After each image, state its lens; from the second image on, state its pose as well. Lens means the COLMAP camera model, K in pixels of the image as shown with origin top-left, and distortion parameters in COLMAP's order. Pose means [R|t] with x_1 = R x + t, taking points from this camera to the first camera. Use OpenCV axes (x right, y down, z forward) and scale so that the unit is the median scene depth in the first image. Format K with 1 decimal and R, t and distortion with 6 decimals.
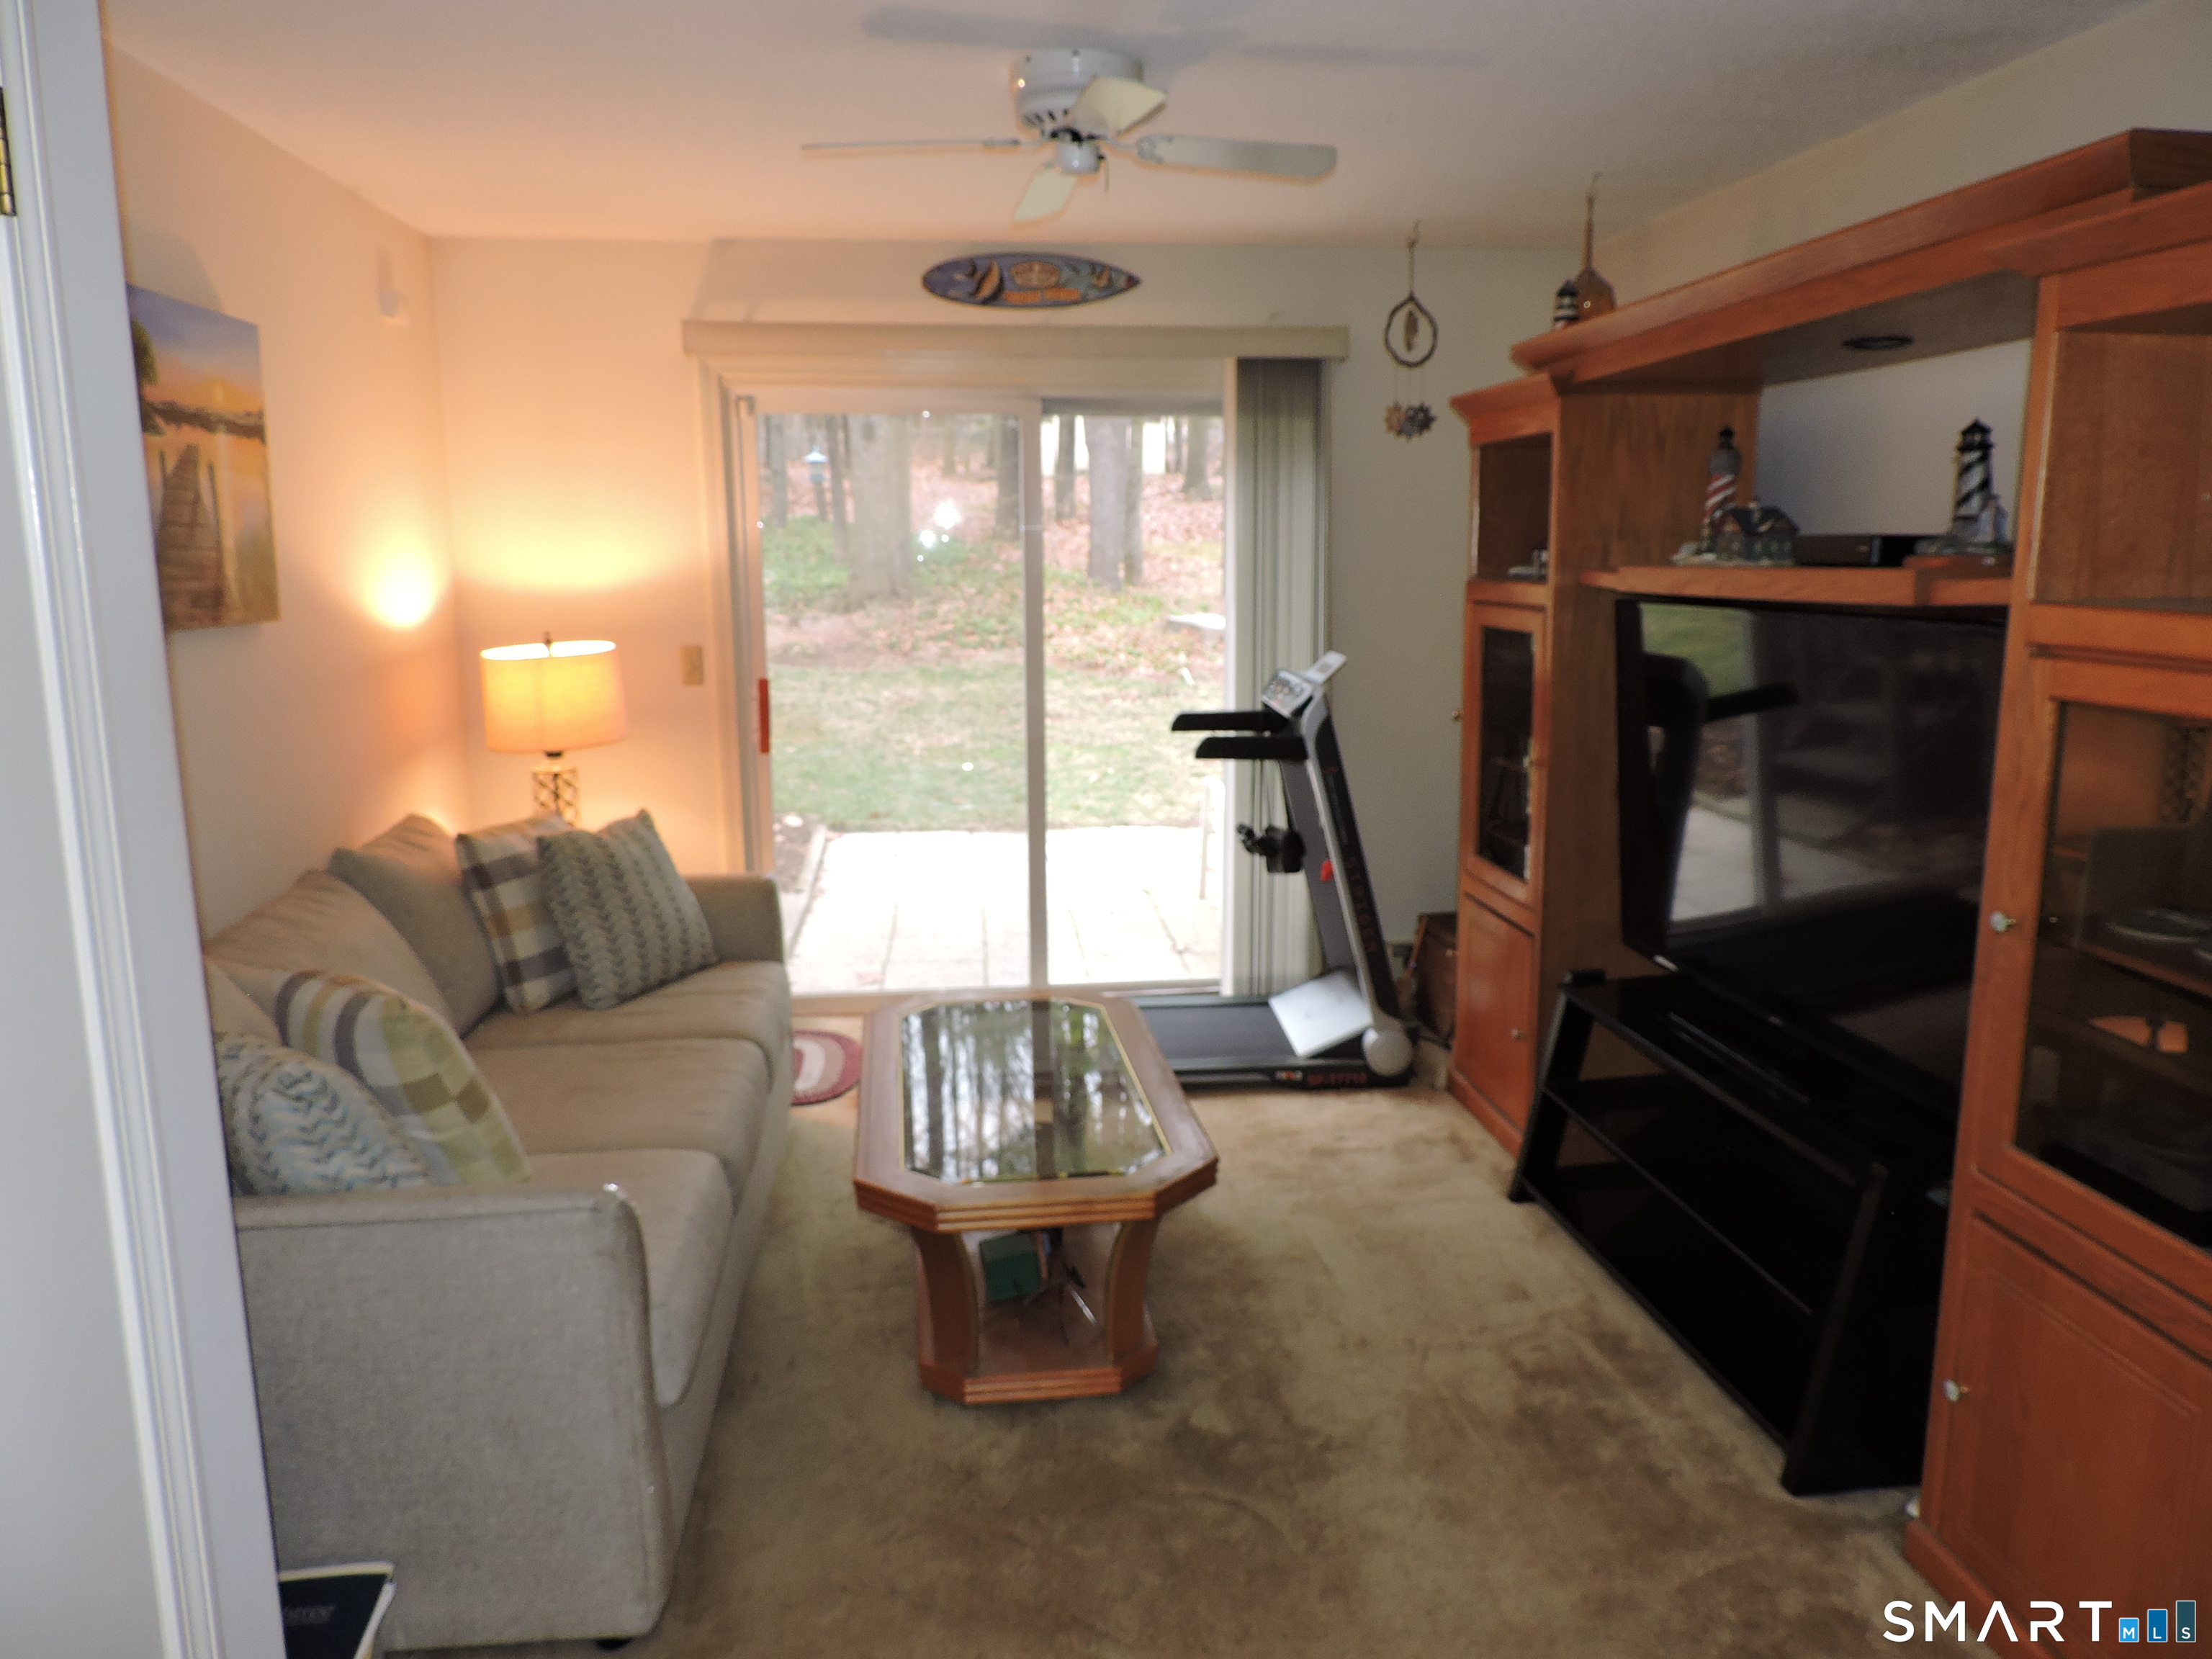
lens RADIAL K [[1573.0, 0, 1111.6], [0, 1573.0, 828.2], [0, 0, 1]] dist [-0.023292, 0.005478]
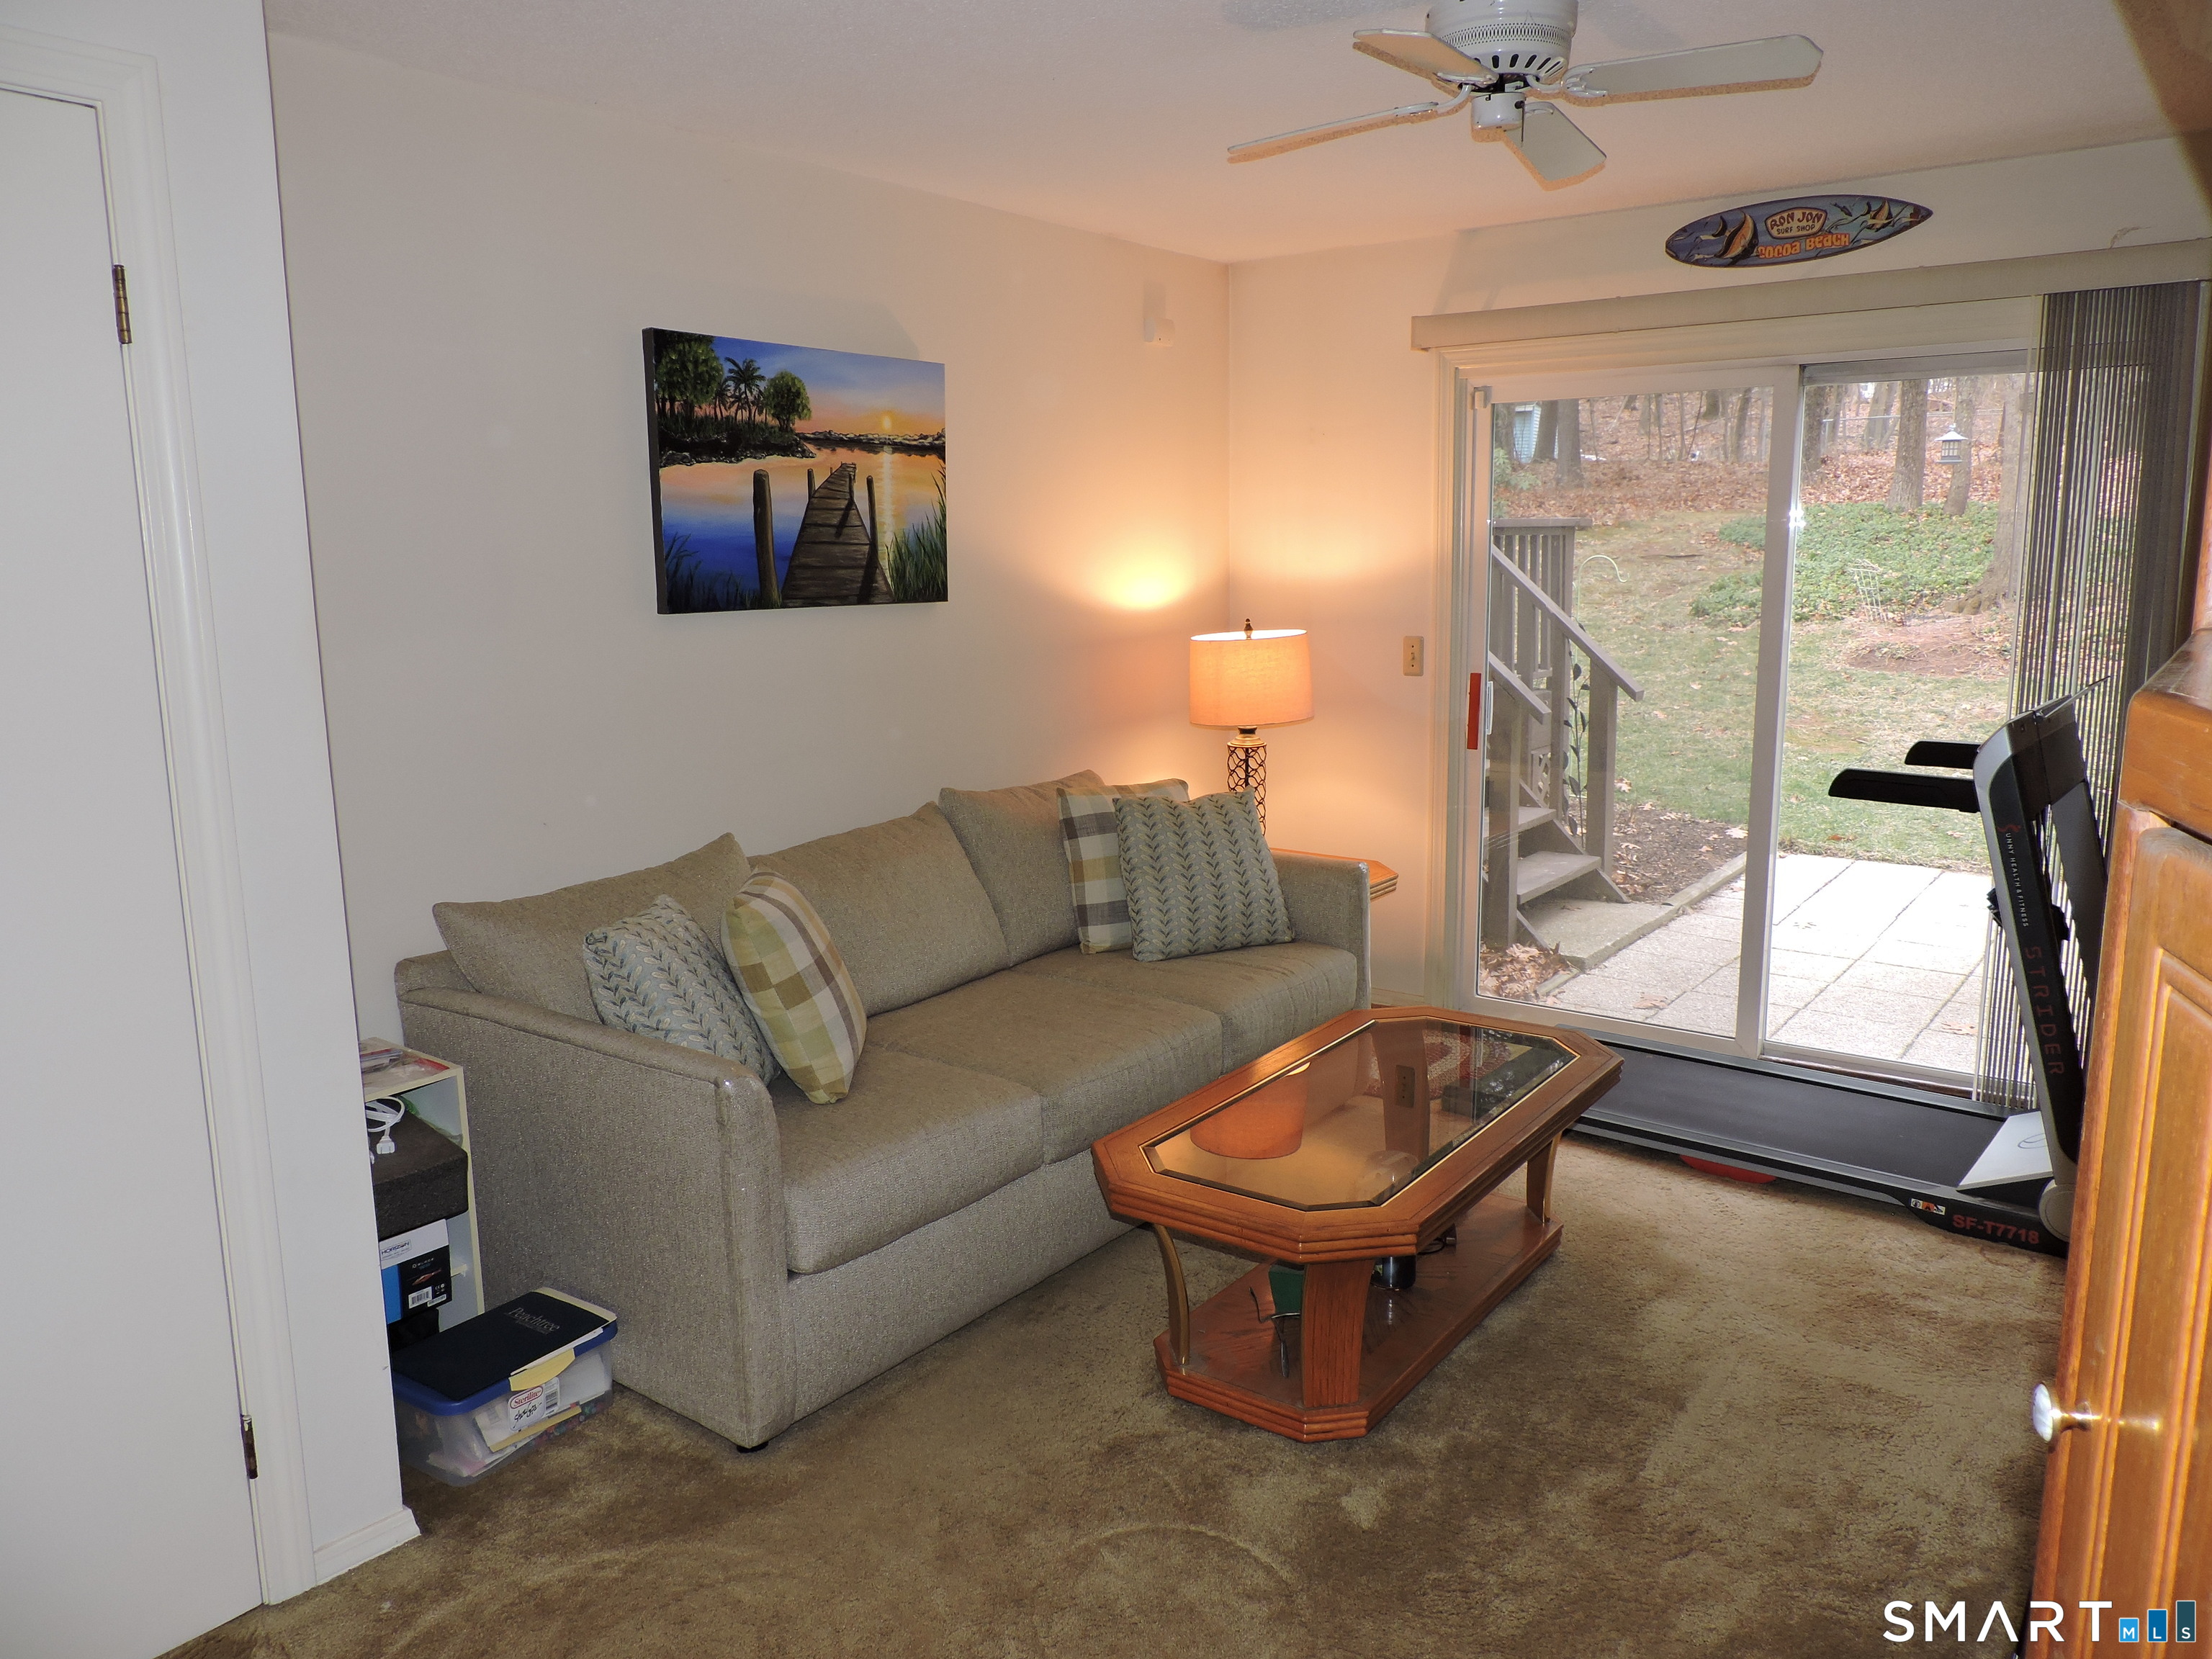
lens RADIAL K [[1577.3, 0, 1111.1], [0, 1577.3, 827.6], [0, 0, 1]] dist [-0.017940, 0.000772]
pose [[0.727232, 0.116726, -0.676393, 0.352873], [-0.113349, 0.992327, 0.049379, -0.026357], [0.676968, 0.040759, 0.734883, 0.146151]]
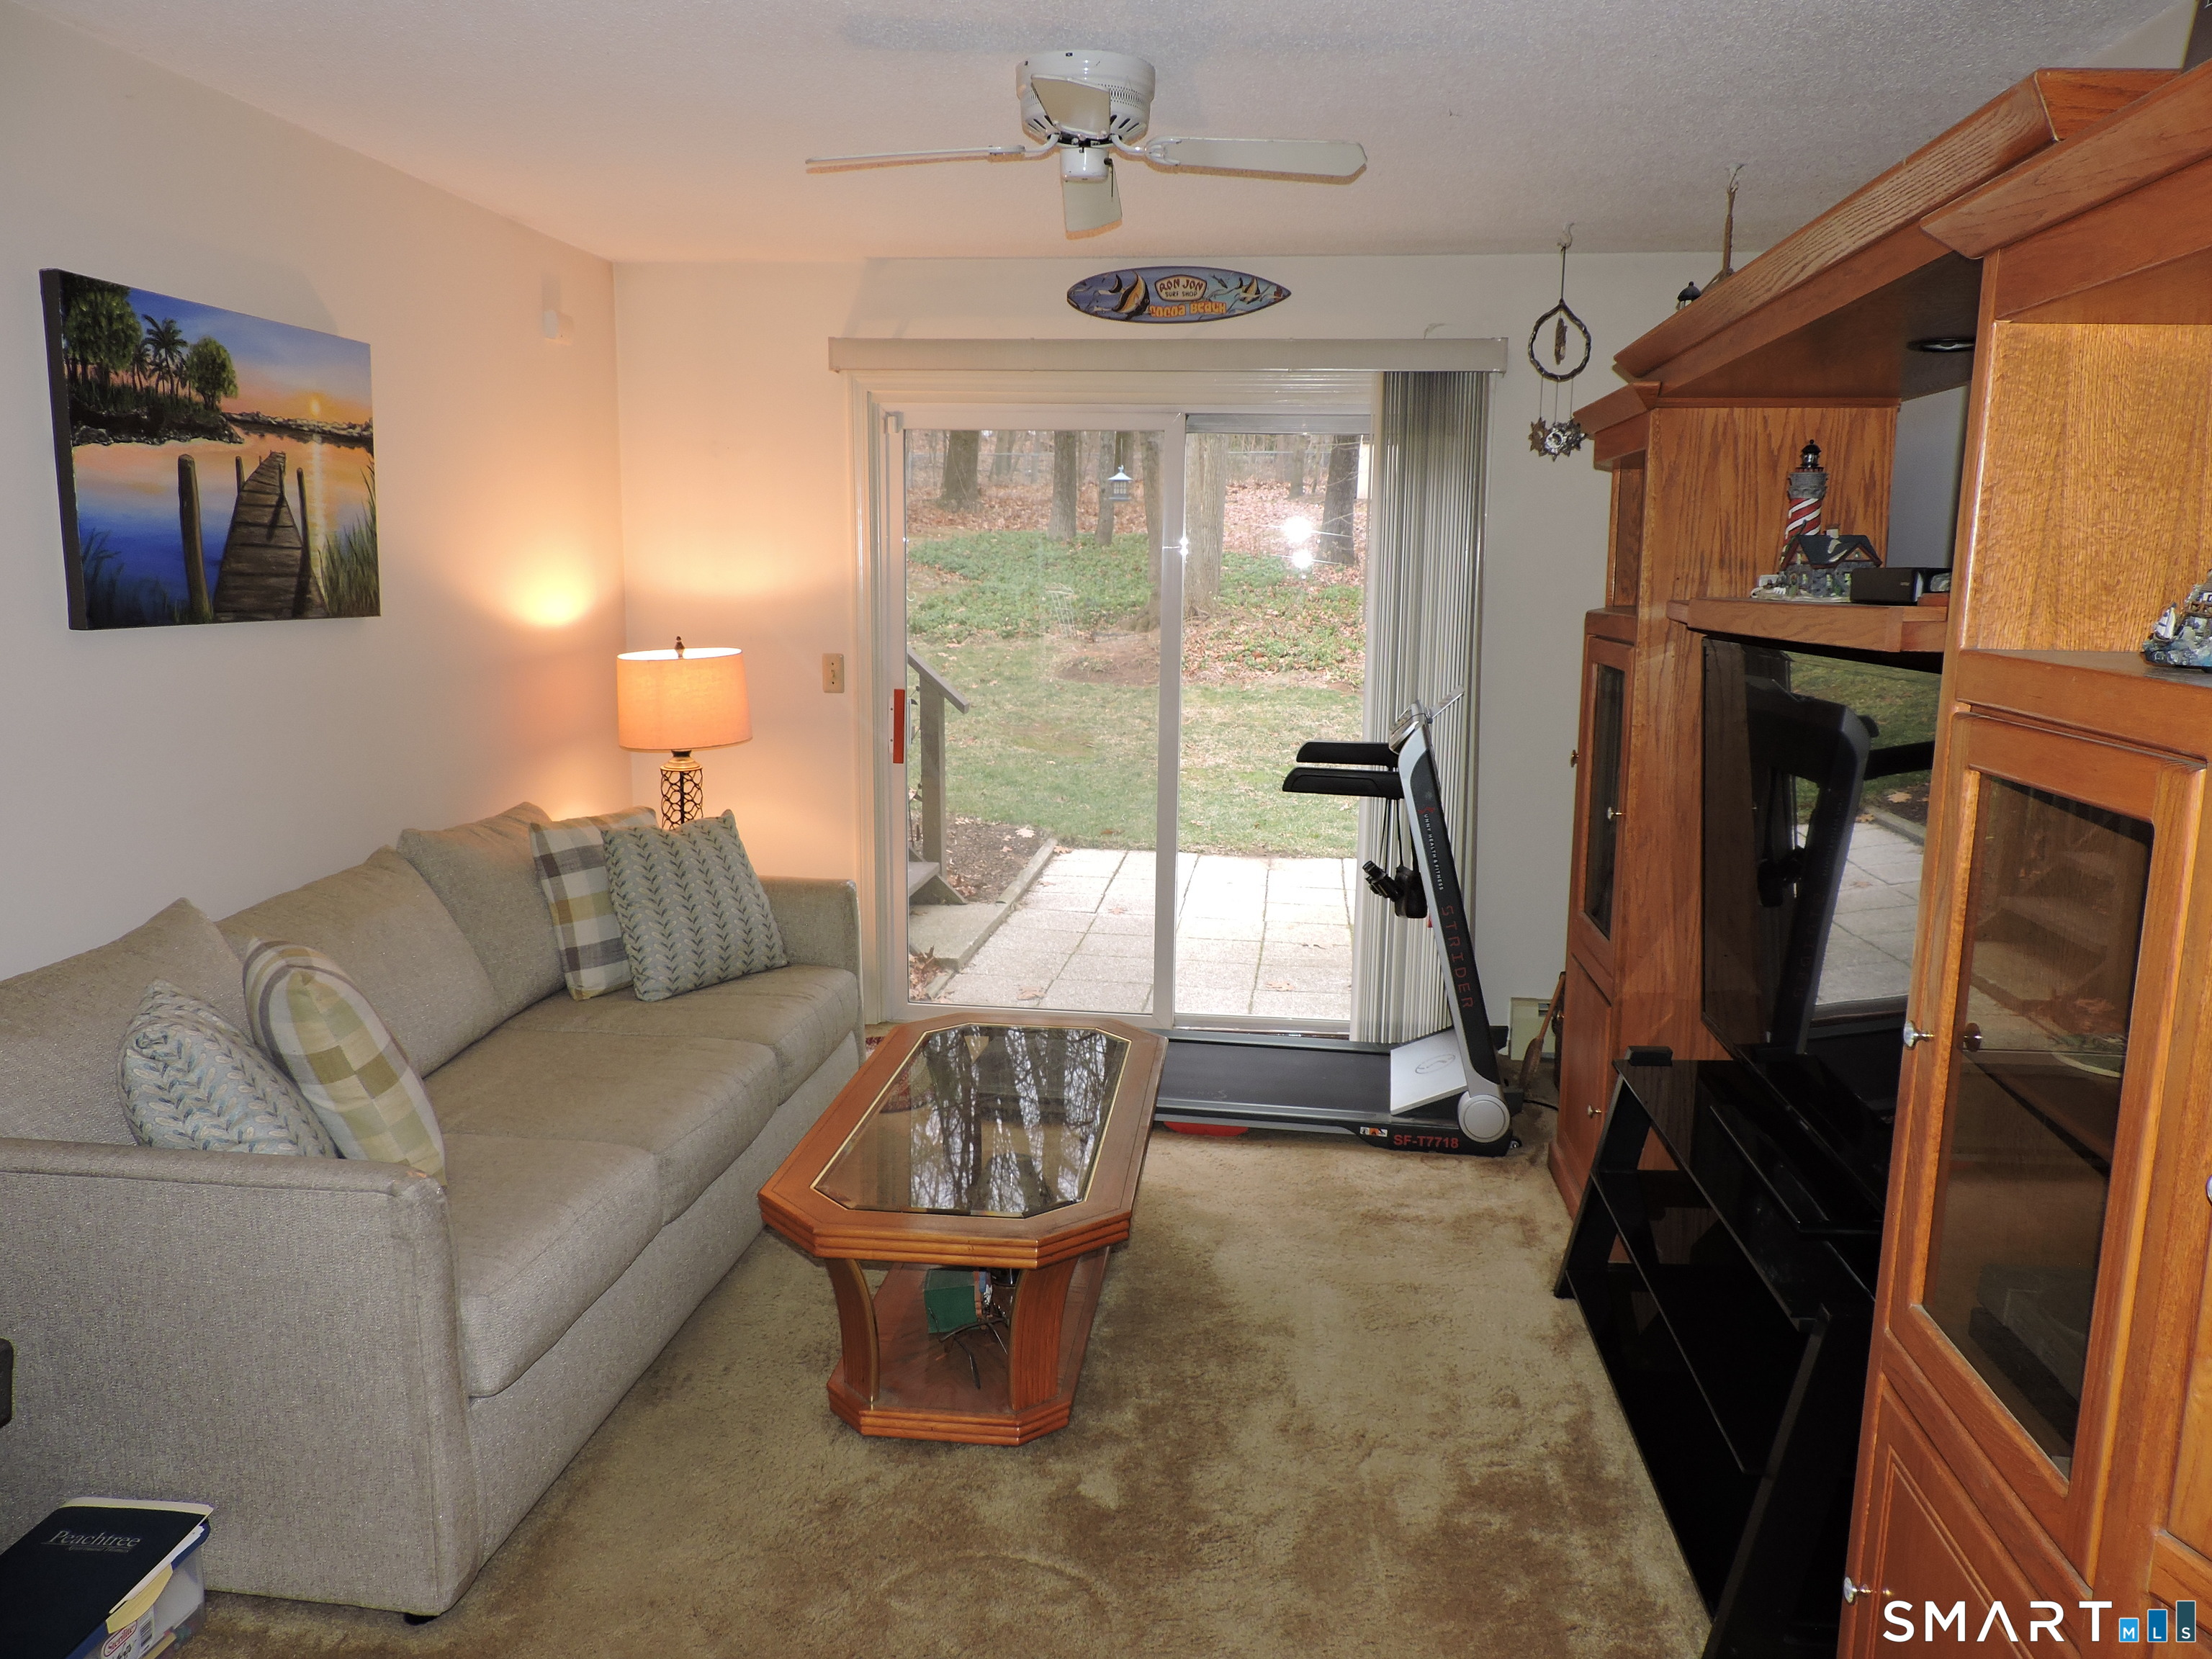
lens RADIAL K [[1577.3, 0, 1111.1], [0, 1577.3, 827.6], [0, 0, 1]] dist [-0.017940, 0.000772]
pose [[0.973209, 0.057961, -0.222498, 0.172724], [-0.061097, 0.998106, -0.007228, -0.008690], [0.221658, 0.020628, 0.974906, 0.046883]]
